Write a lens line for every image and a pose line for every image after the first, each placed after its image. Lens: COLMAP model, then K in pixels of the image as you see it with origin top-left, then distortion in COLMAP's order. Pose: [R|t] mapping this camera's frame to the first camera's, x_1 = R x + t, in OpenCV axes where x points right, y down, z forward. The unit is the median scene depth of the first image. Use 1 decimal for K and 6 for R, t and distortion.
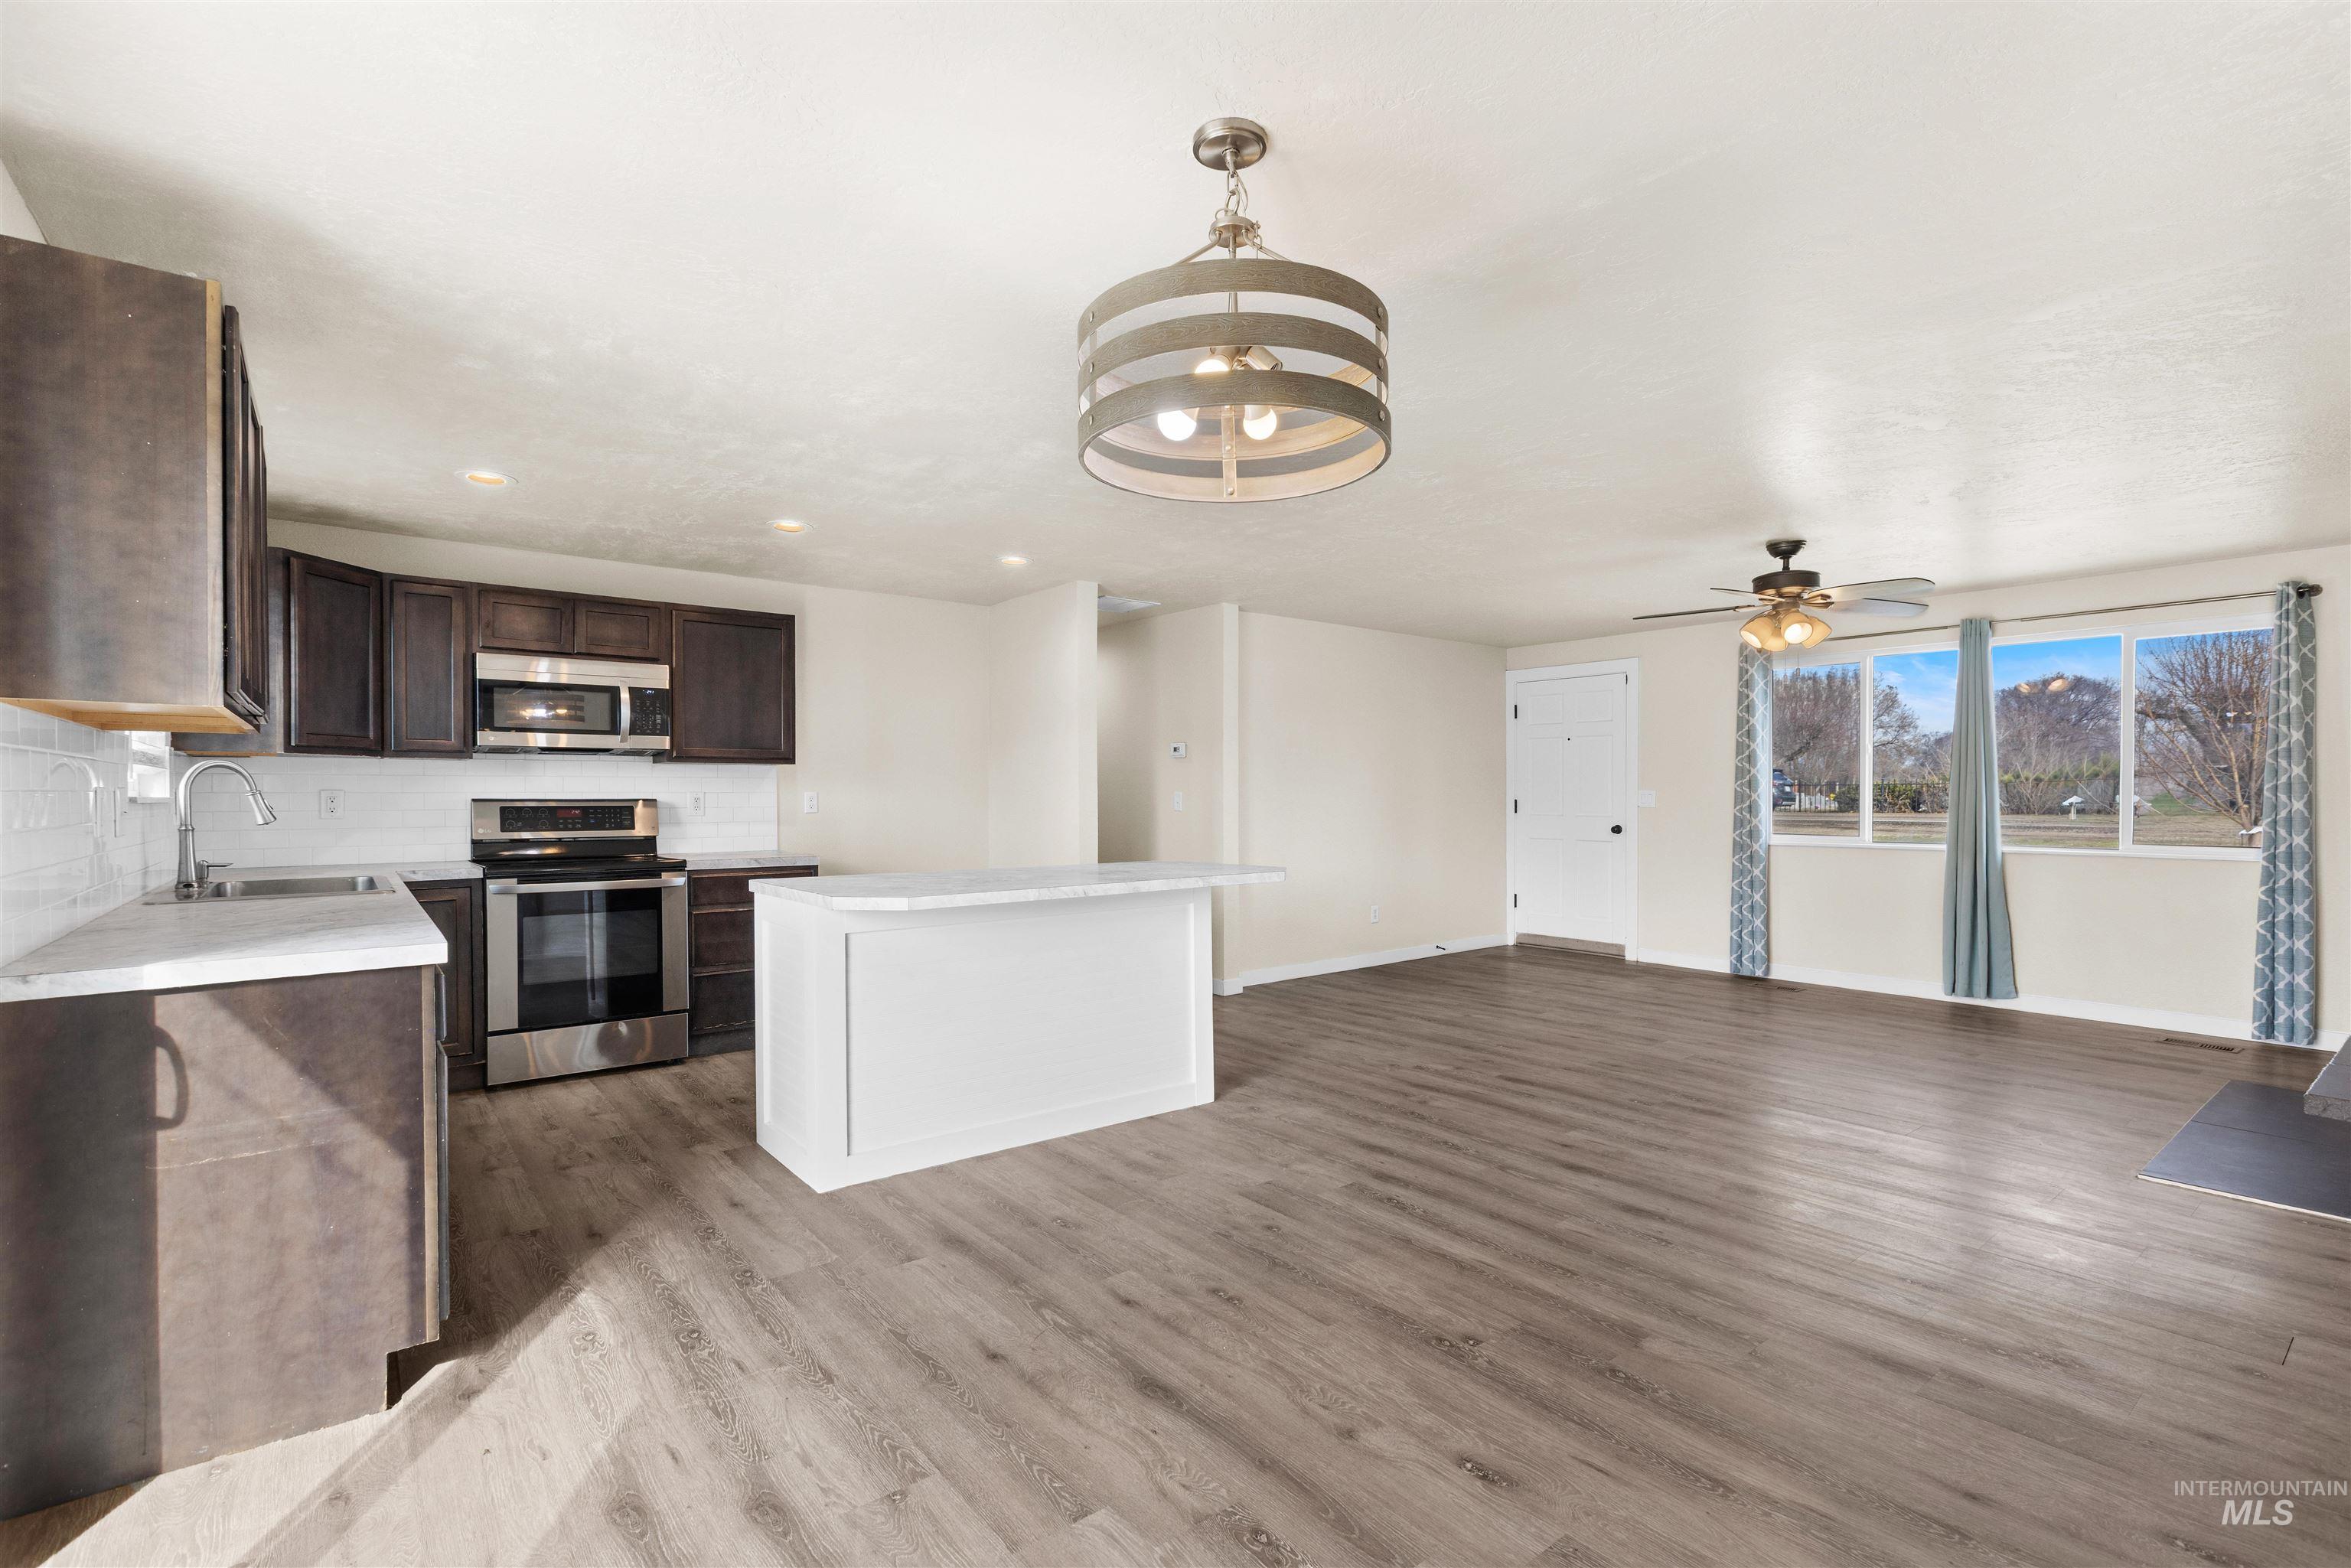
lens RADIAL K [[1071.6, 0, 1206.6], [0, 1071.6, 801.6], [0, 0, 1]] dist [0.001034, 0.000331]
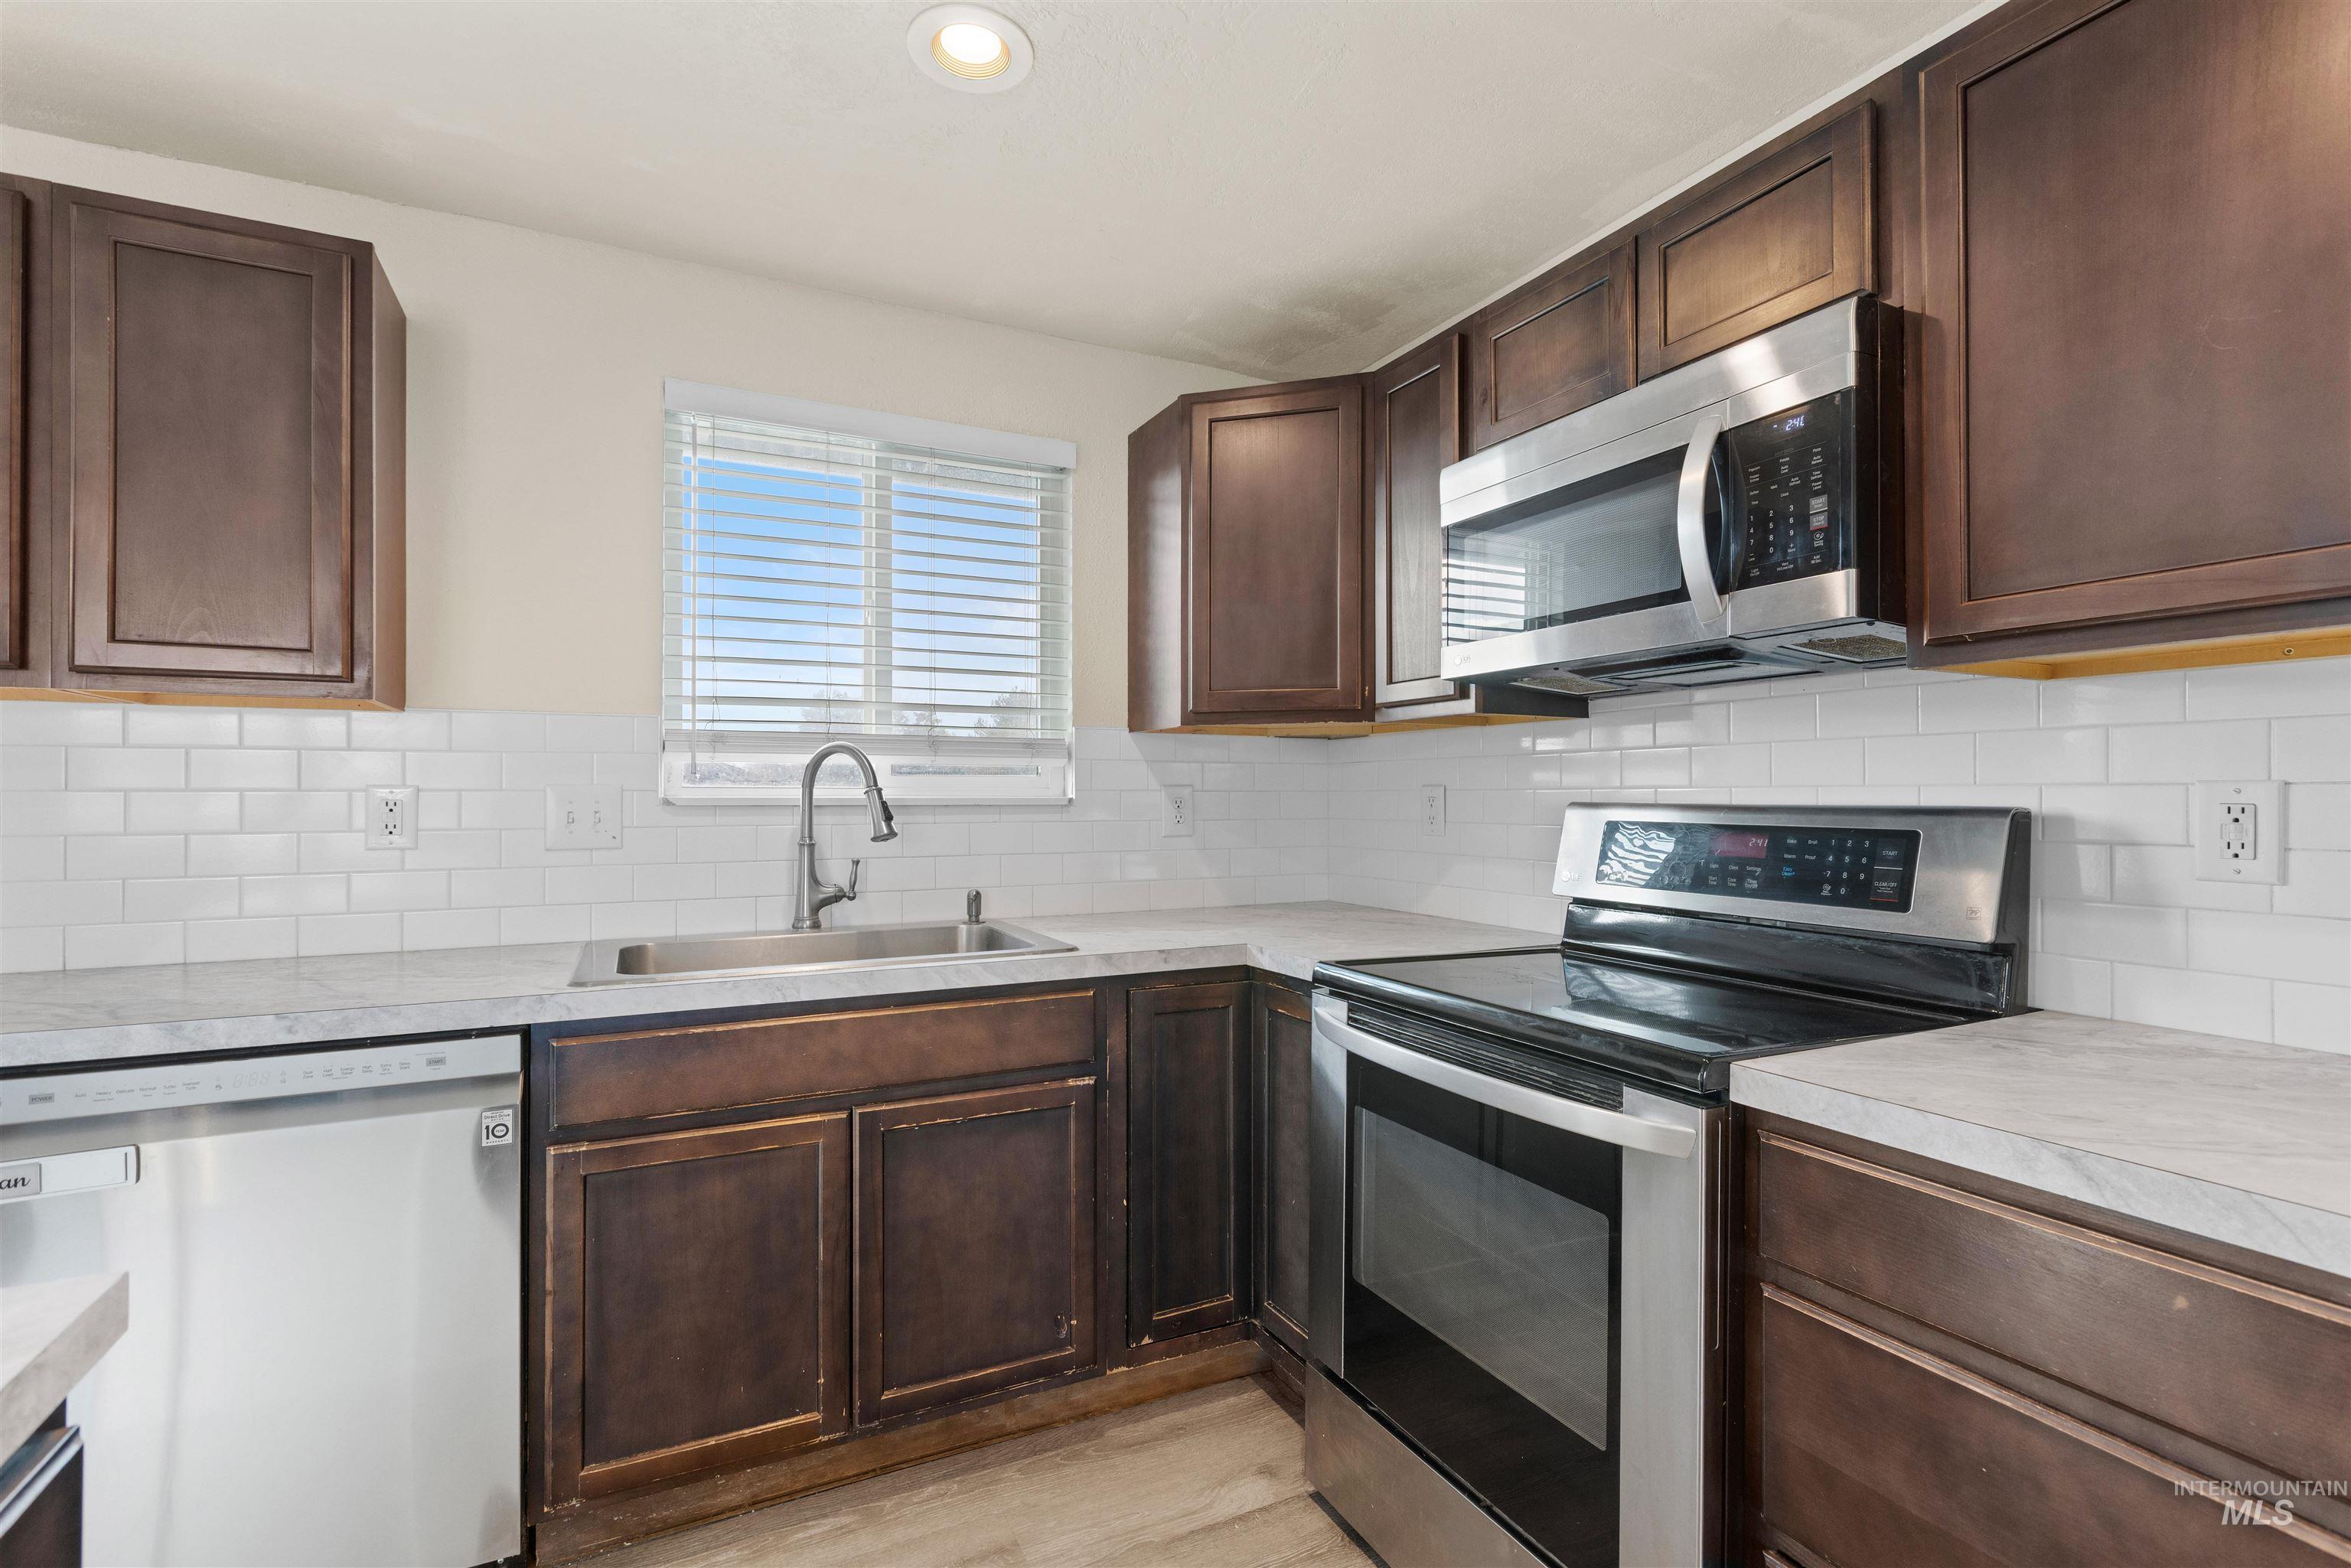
lens RADIAL K [[1032.8, 0, 1188.4], [0, 1032.8, 790.7], [0, 0, 1]] dist [0.002055, 0.000075]
pose [[-0.207763, -0.007066, -0.978154, -0.247199], [-0.005592, 0.999966, -0.006036, -0.004811], [0.978163, 0.004215, -0.207795, 0.978575]]
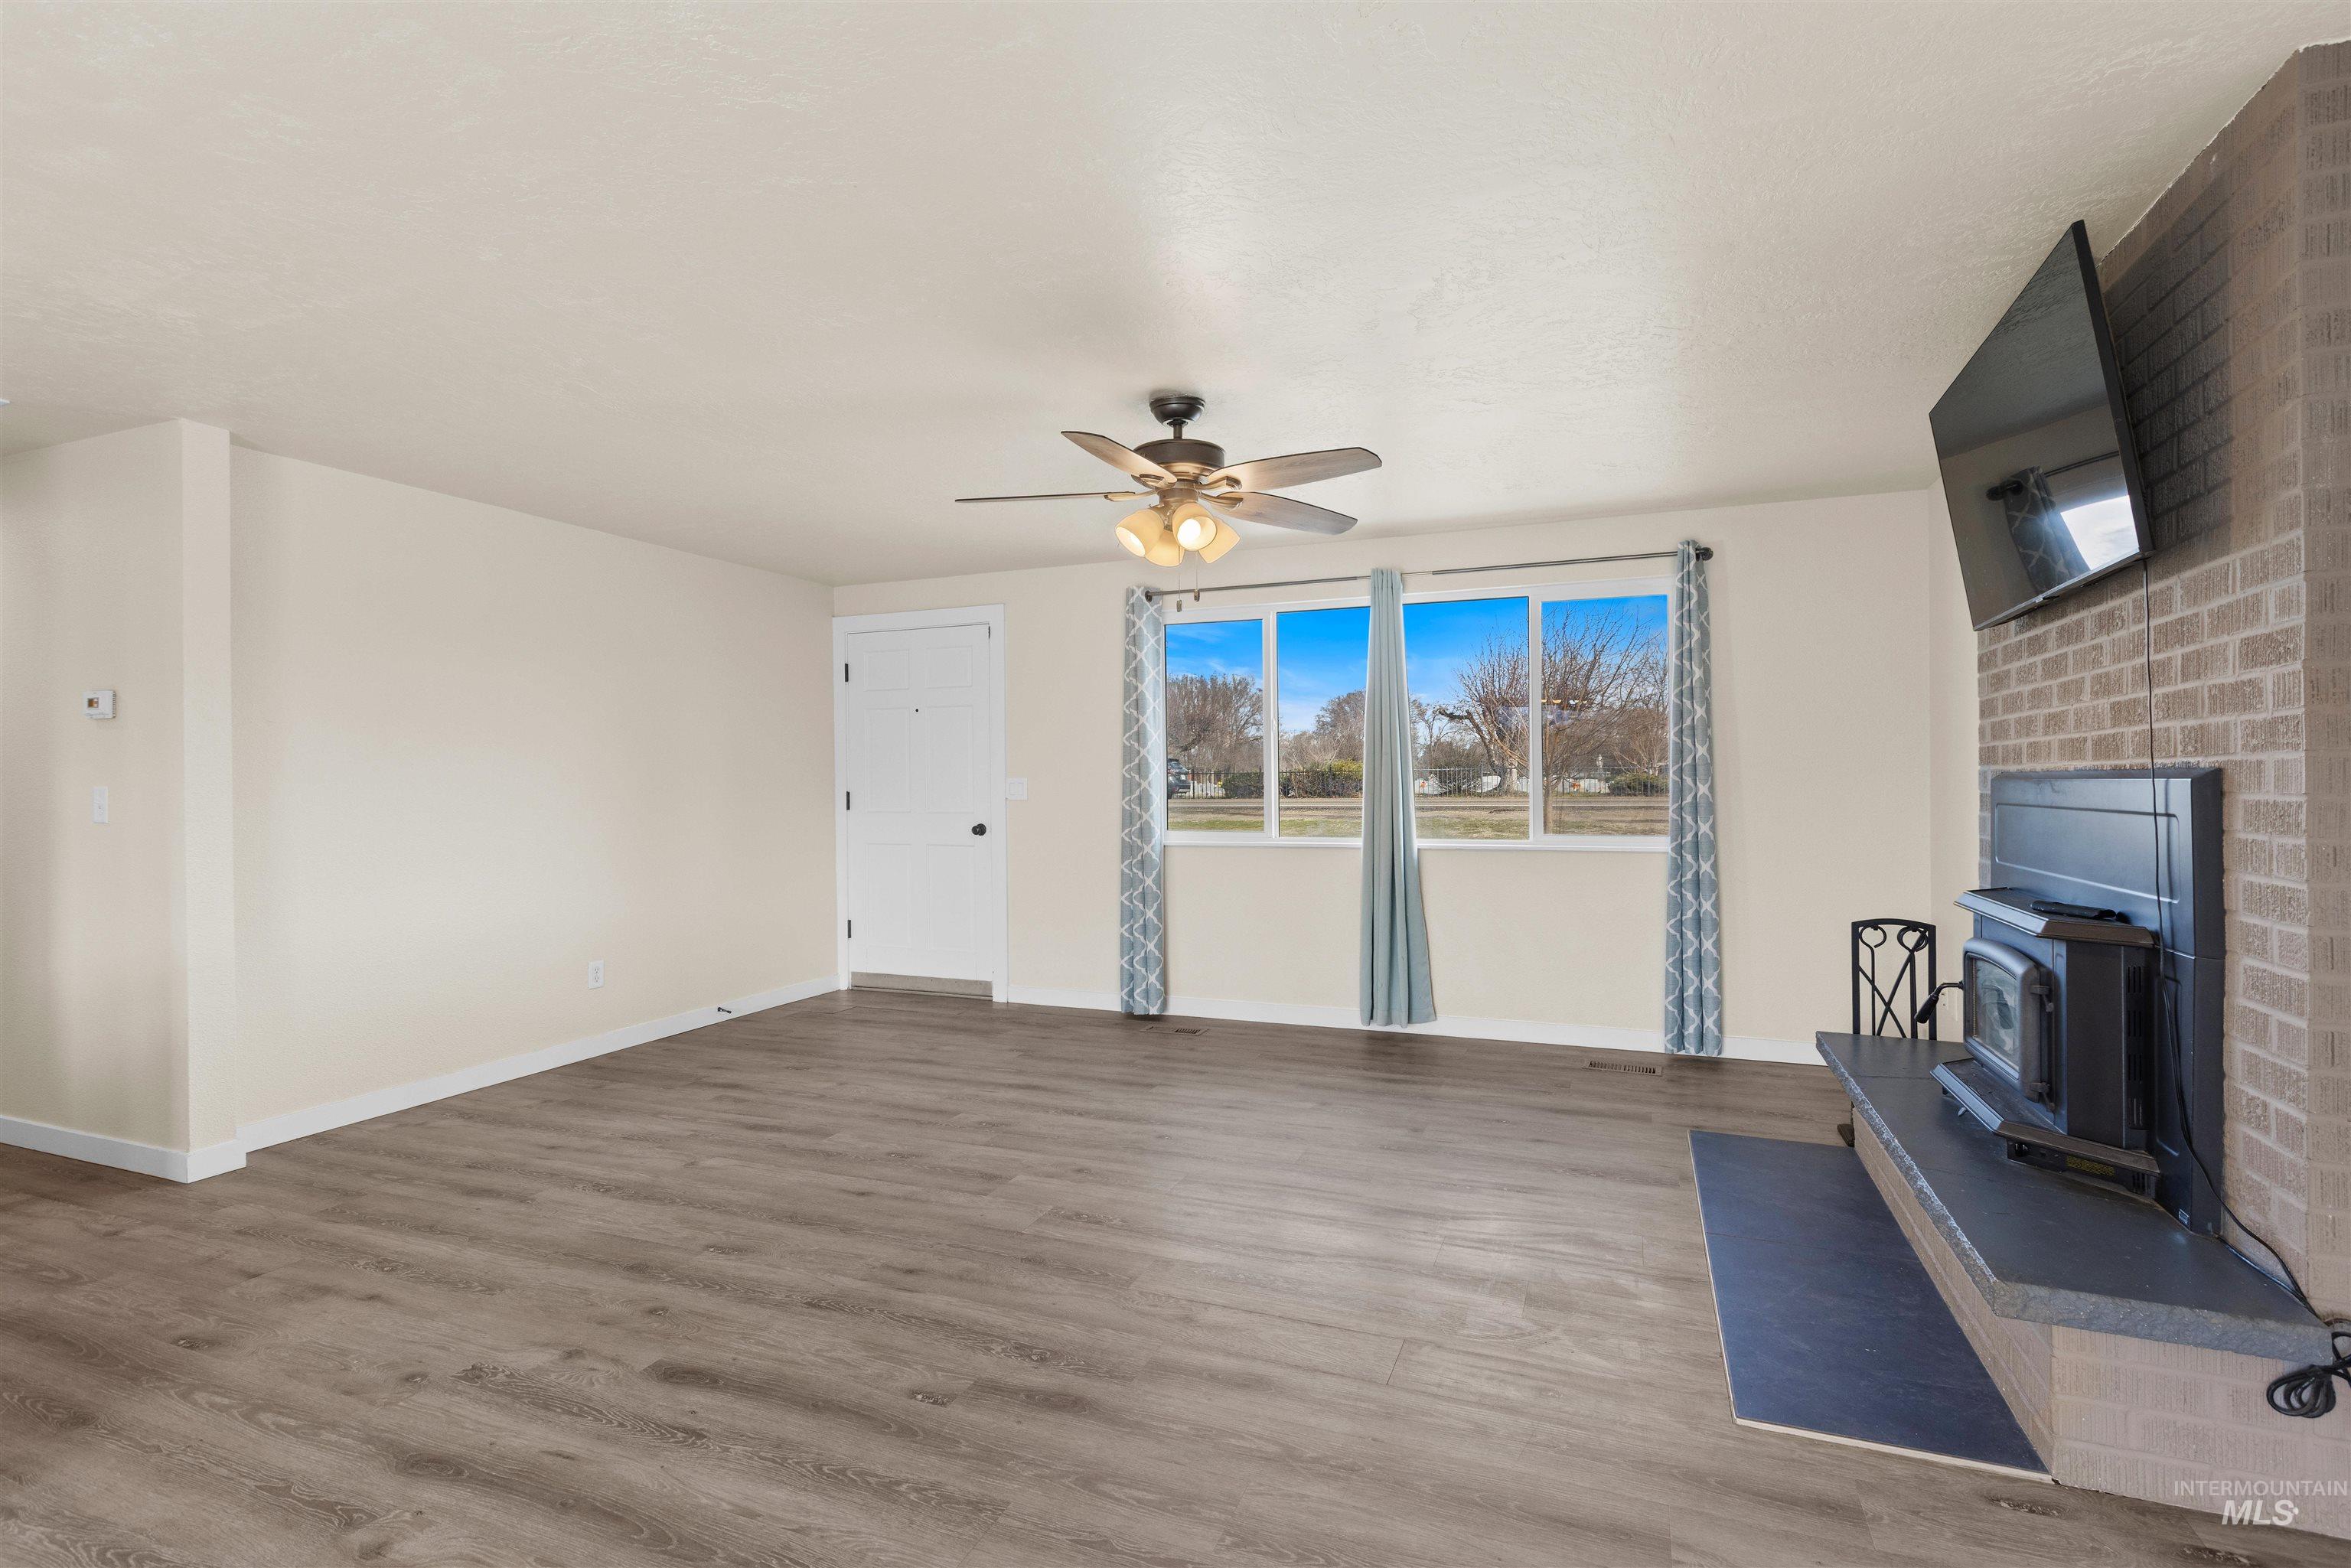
lens RADIAL K [[1053.7, 0, 1195.4], [0, 1053.7, 769.6], [0, 0, 1]] dist [0.004011, -0.001820]
pose [[0.867346, 0.008485, 0.497633, 0.248907], [0.004392, 0.999685, -0.024700, 0.005716], [-0.497686, 0.023609, 0.867036, 0.476246]]
